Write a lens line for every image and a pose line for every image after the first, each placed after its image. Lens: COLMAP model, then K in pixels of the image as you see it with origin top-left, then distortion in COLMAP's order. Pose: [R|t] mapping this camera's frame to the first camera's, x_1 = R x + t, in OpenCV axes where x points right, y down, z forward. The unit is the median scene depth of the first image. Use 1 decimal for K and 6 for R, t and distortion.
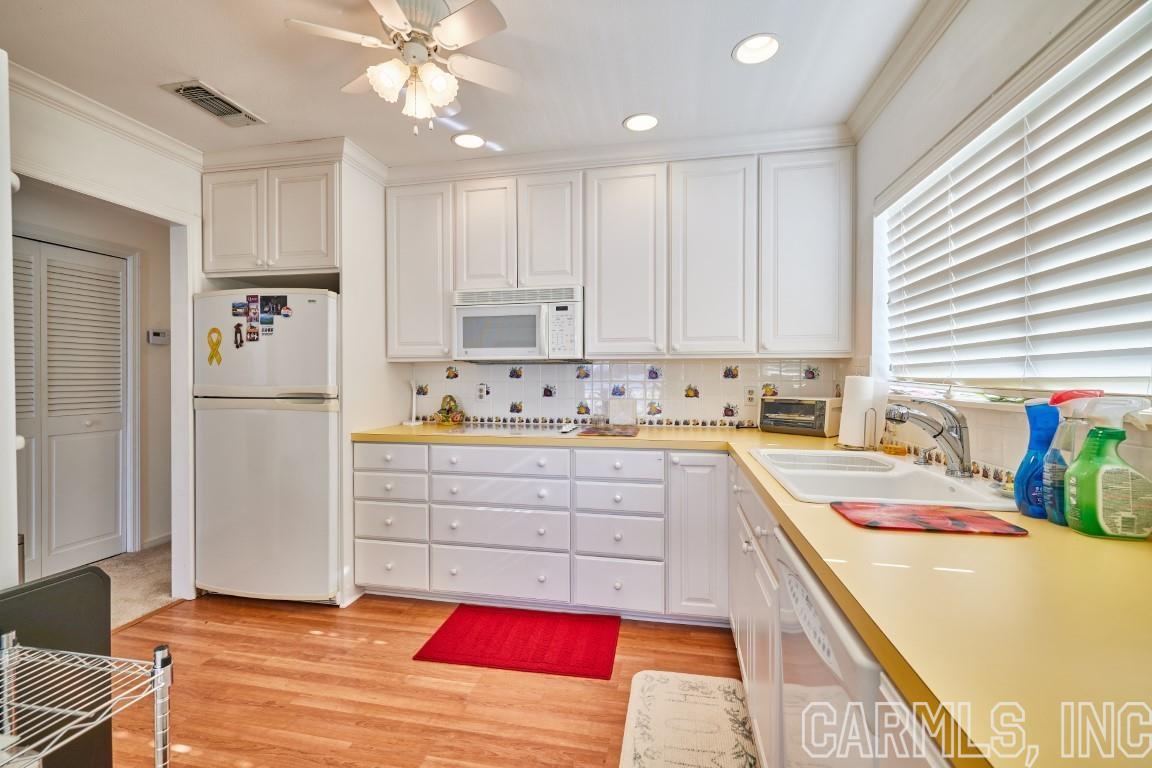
lens RADIAL K [[495.8, 0, 575.4], [0, 495.8, 380.2], [0, 0, 1]] dist [0.007502, -0.000333]
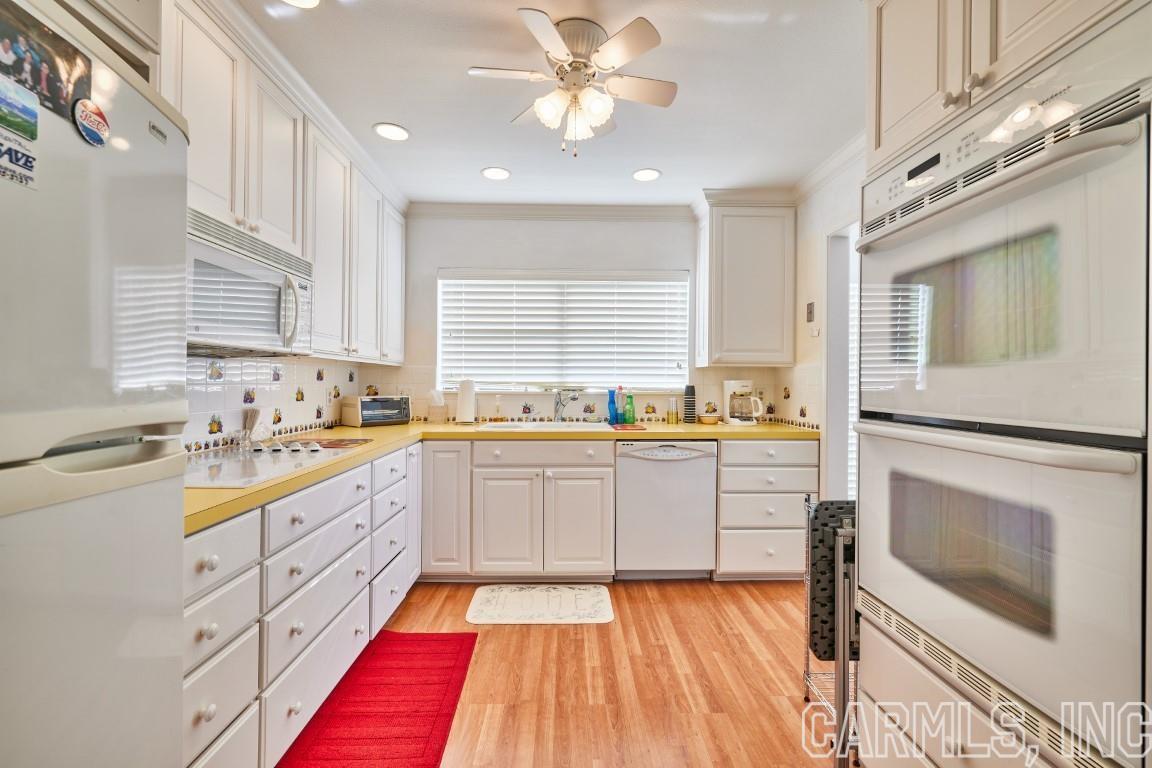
lens RADIAL K [[495.8, 0, 576.6], [0, 495.8, 382.9], [0, 0, 1]] dist [0.007502, -0.000333]
pose [[-0.226586, -0.000520, 0.973991, -1.147092], [0.000257, 1.000000, 0.000594, 0.000427], [-0.973991, 0.000385, -0.226586, 1.040656]]
